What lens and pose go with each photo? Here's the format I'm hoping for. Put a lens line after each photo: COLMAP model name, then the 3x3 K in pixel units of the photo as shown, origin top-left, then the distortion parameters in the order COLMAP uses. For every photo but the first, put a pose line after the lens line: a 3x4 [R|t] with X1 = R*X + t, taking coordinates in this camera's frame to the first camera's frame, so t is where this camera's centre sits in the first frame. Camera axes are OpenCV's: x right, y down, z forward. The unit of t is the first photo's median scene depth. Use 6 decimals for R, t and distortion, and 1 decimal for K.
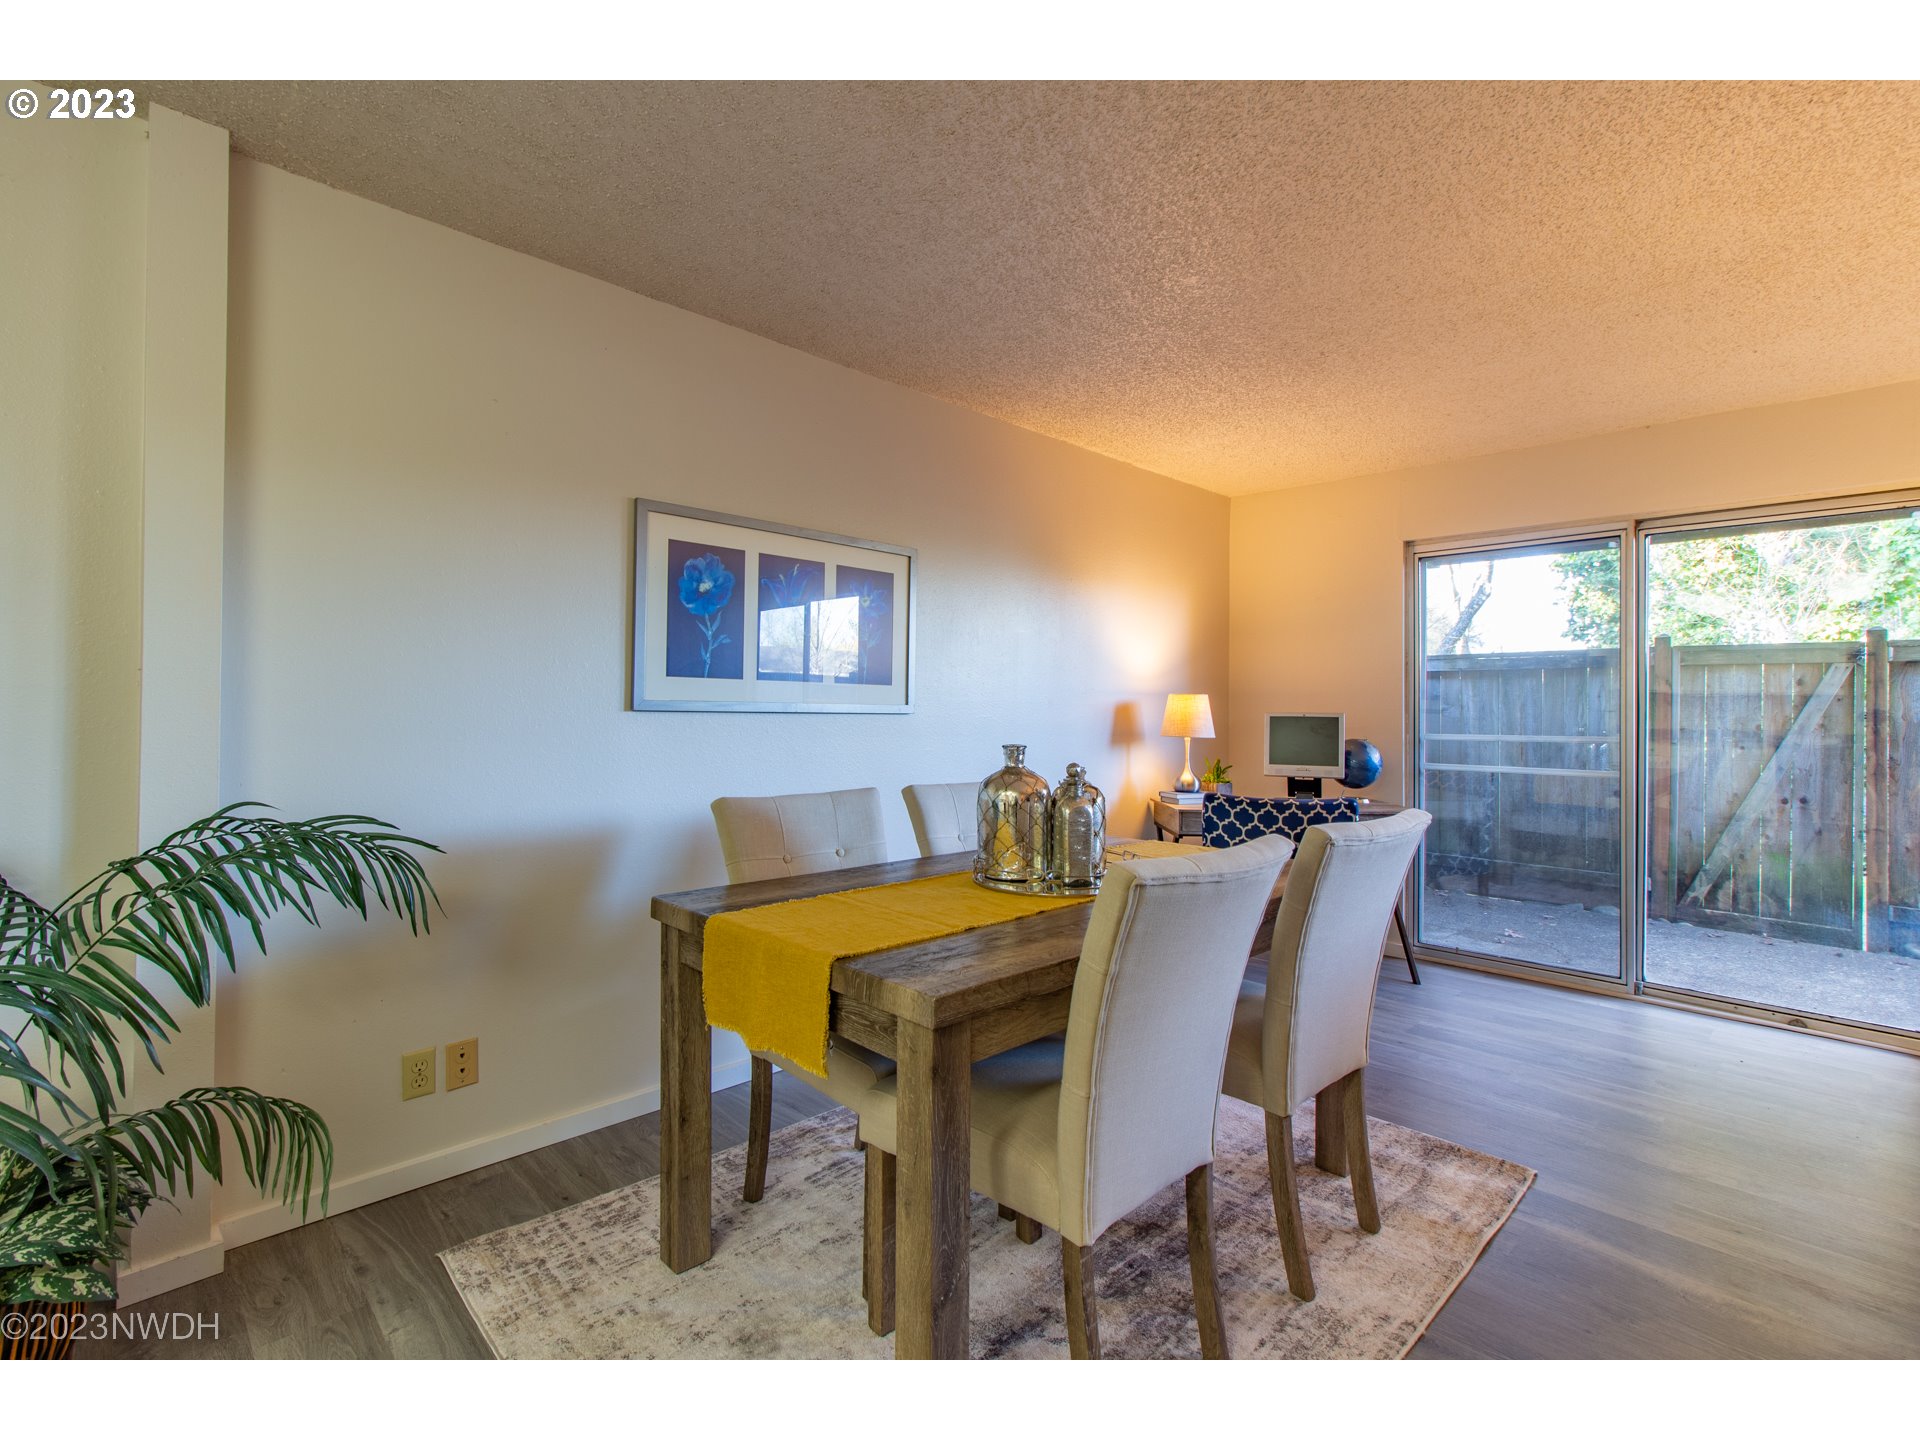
lens RADIAL K [[899.9, 0, 949.3], [0, 899.9, 691.7], [0, 0, 1]] dist [0.001944, 0.000334]
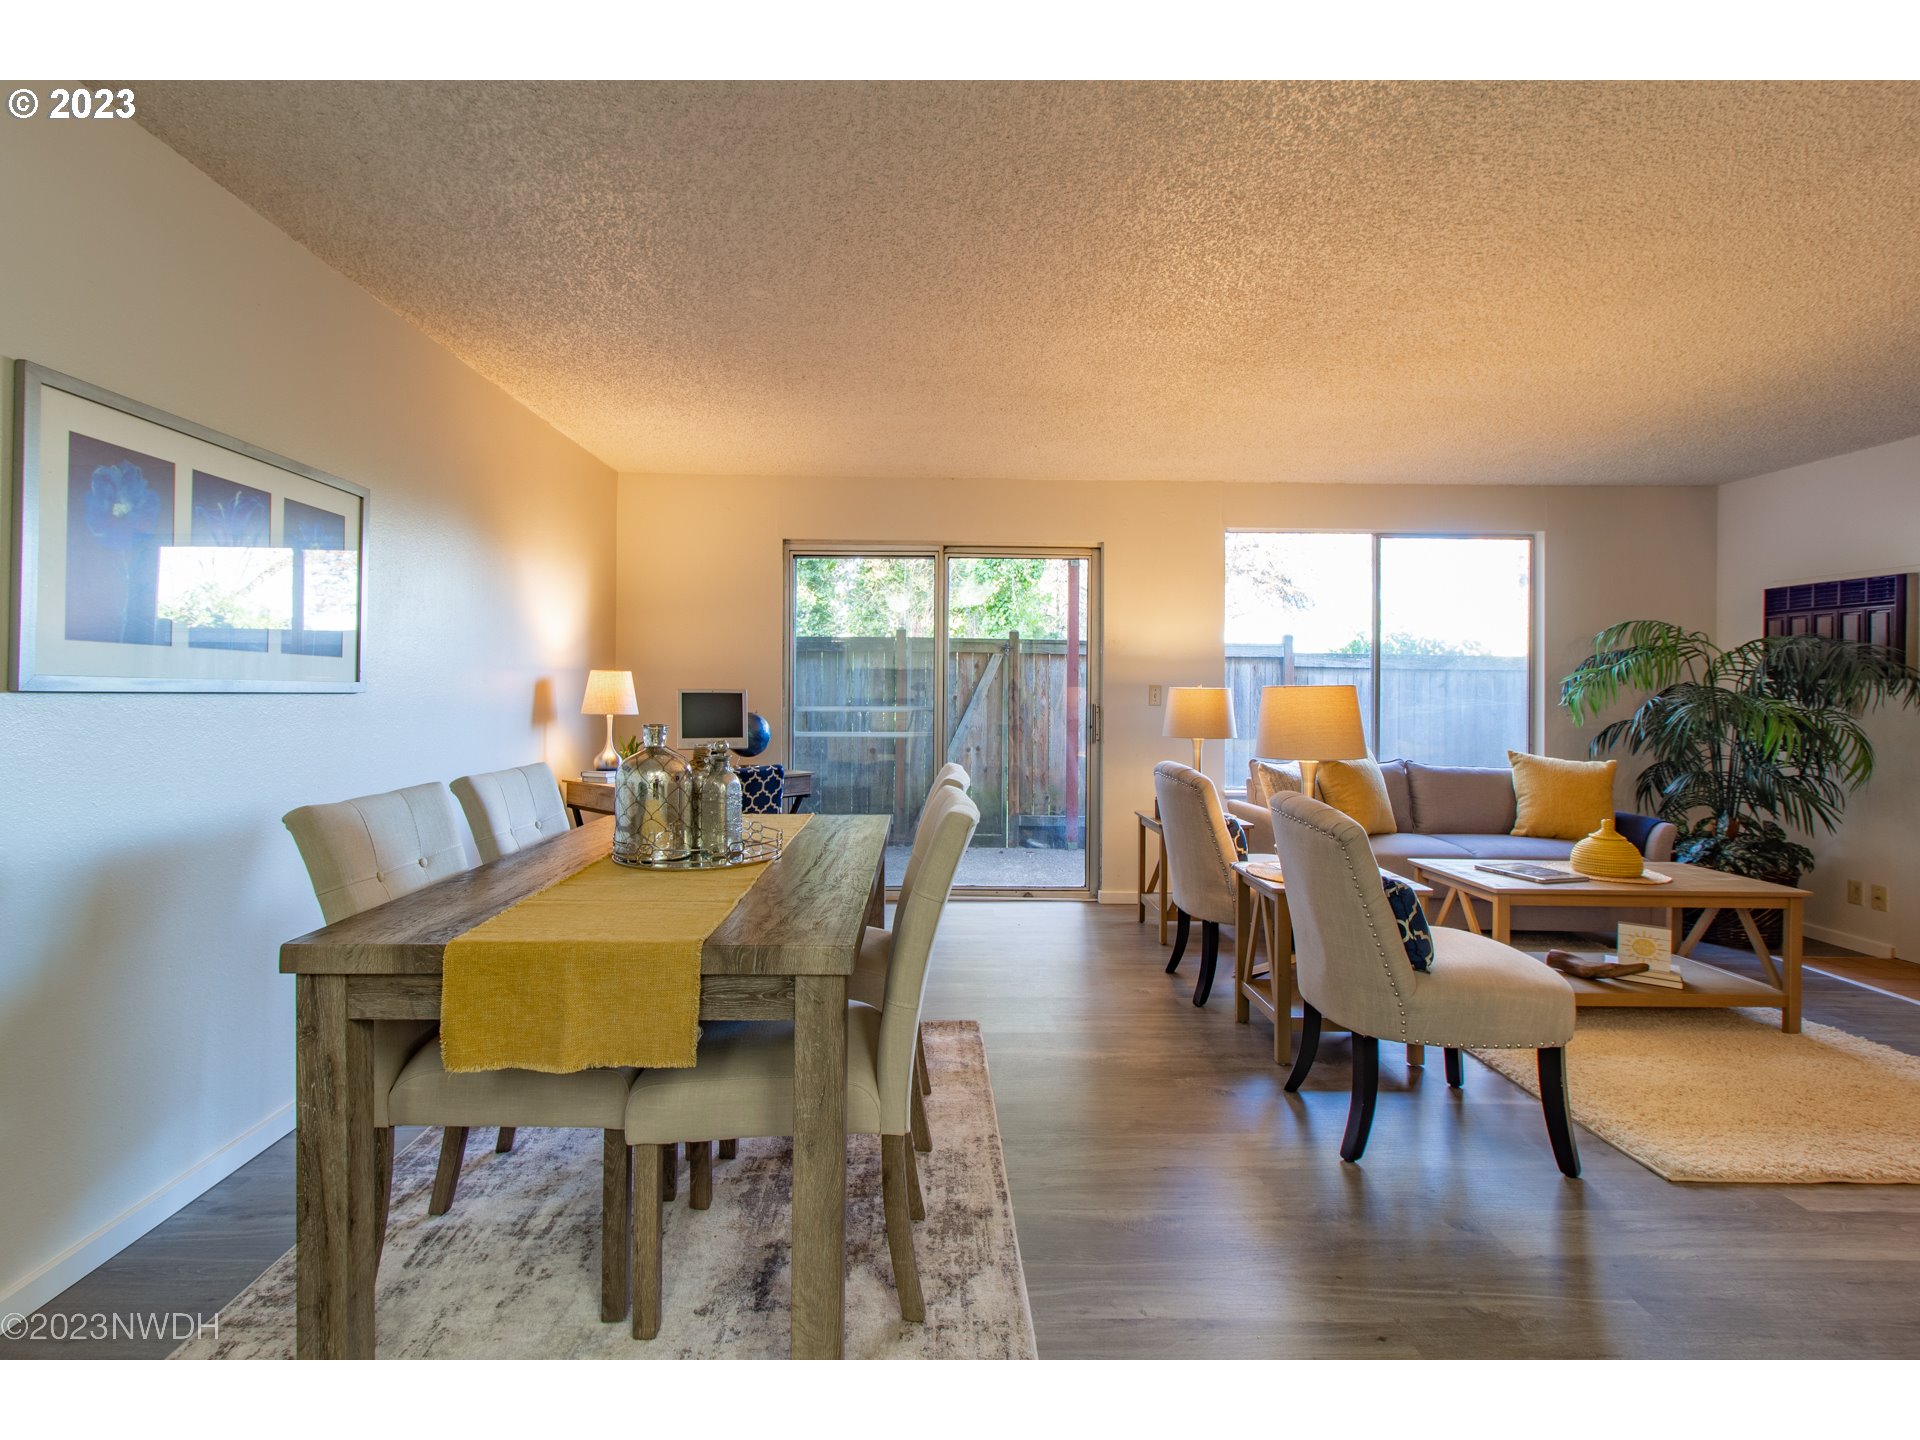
lens RADIAL K [[956.0, 0, 934.1], [0, 956.0, 665.3], [0, 0, 1]] dist [0.001772, 0.001671]
pose [[0.674533, 0.013797, 0.738116, -0.268413], [-0.013926, 0.999885, -0.005963, -0.001863], [-0.738113, -0.006257, 0.674648, 0.037718]]
